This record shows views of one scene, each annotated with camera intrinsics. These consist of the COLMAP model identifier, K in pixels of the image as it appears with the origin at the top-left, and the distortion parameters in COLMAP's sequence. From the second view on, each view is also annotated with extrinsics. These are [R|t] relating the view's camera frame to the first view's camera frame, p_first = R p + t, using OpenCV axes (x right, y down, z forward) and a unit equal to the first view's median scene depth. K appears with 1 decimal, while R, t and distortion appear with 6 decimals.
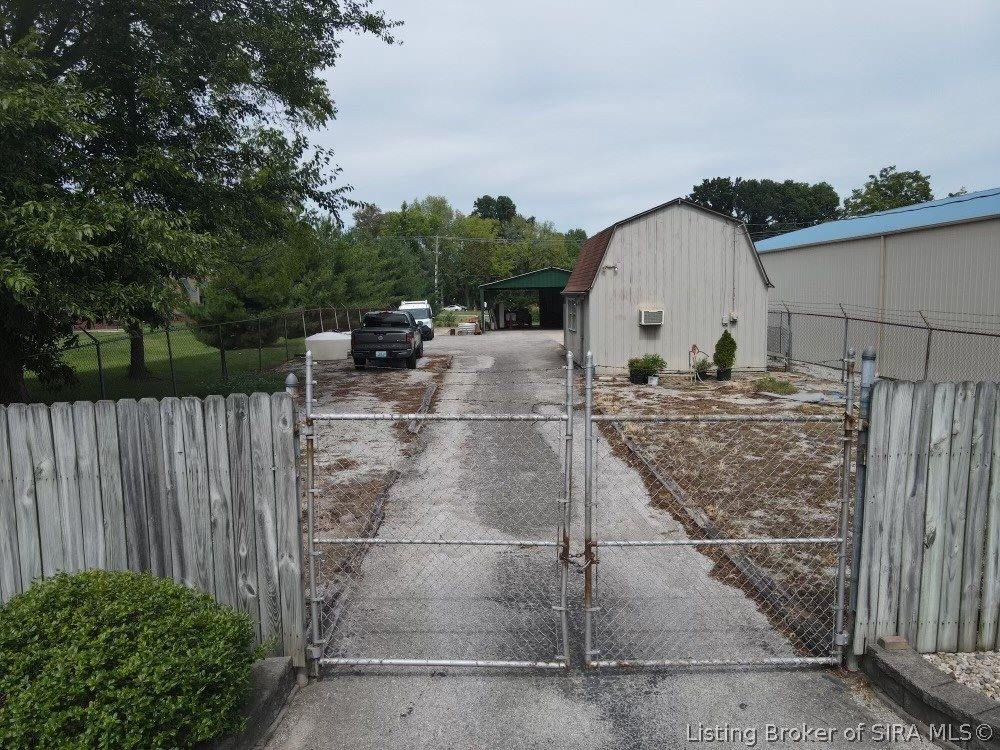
lens RADIAL K [[742.6, 0, 499.0], [0, 742.6, 369.9], [0, 0, 1]] dist [0.008077, 0.003922]
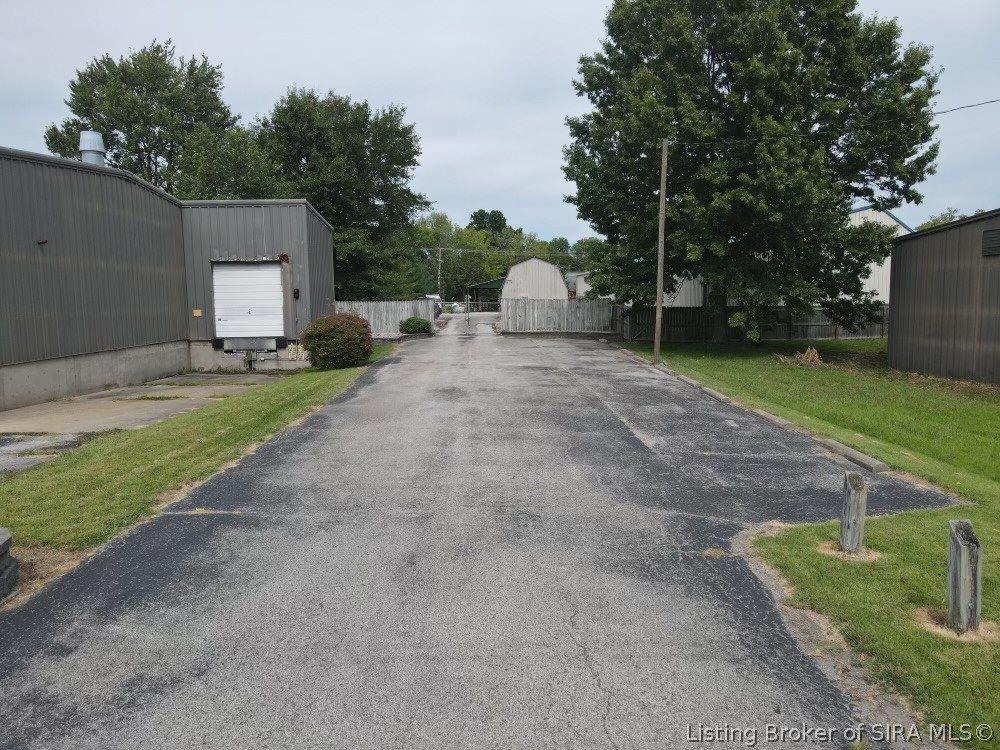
lens RADIAL K [[742.6, 0, 499.0], [0, 742.6, 369.9], [0, 0, 1]] dist [0.008077, 0.003922]
pose [[0.999993, -0.003695, -0.000339, 0.011480], [0.003694, 0.999992, -0.001346, 0.020246], [0.000344, 0.001345, 0.999999, -0.180094]]
